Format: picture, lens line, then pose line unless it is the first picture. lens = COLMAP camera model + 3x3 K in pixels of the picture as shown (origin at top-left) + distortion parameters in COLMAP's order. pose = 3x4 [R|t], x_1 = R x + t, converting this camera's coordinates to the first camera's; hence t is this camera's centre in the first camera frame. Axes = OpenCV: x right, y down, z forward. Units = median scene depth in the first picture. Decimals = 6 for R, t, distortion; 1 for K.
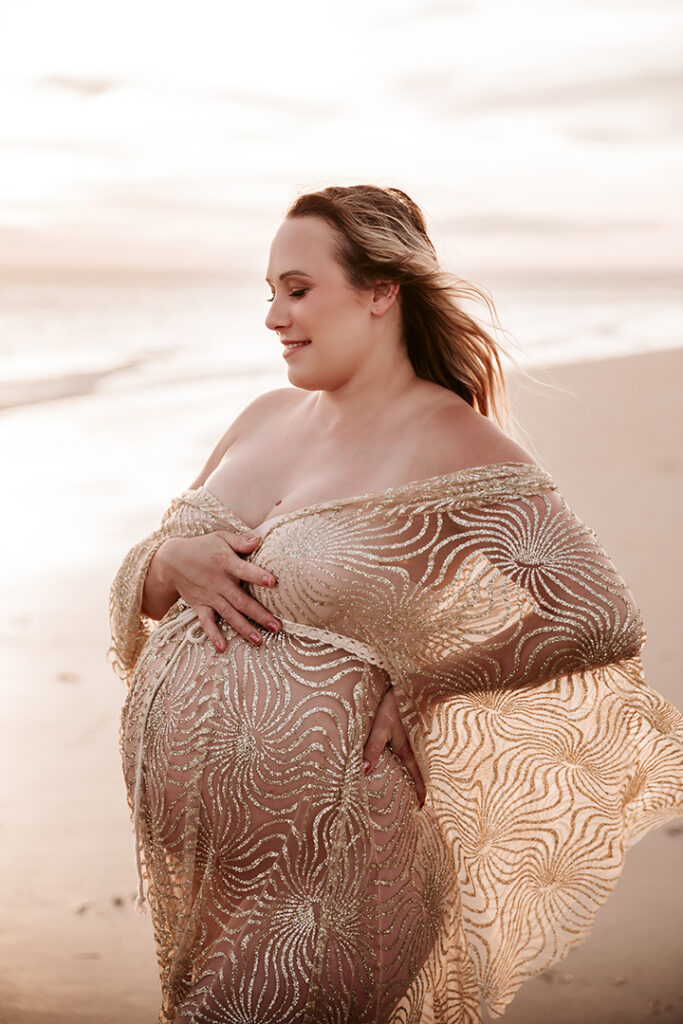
lens RADIAL K [[1710.8, 0, 341.5], [0, 1710.8, 512.0], [0, 0, 1]] dist [-0.405233, -0.036700]
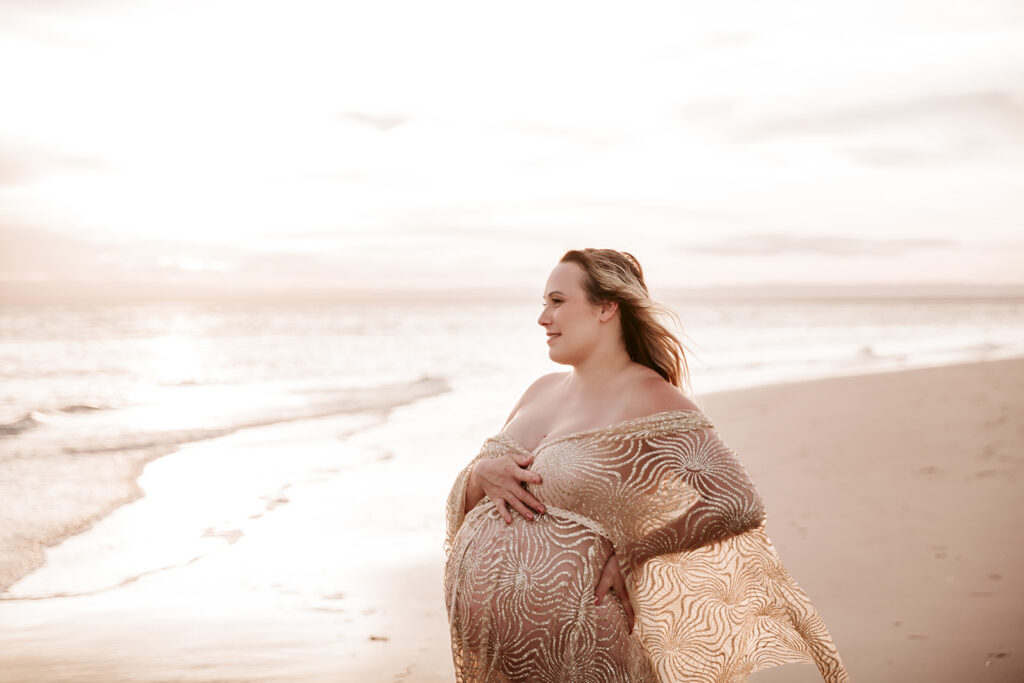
lens RADIAL K [[1710.8, 0, 512.0], [0, 1710.8, 341.5], [0, 0, 1]] dist [-0.405233, -0.036700]
pose [[0.990409, 0.000774, -0.138165, 0.160533], [-0.027354, 0.981289, -0.190586, 0.222905], [0.135432, 0.192537, 0.971899, -0.634711]]
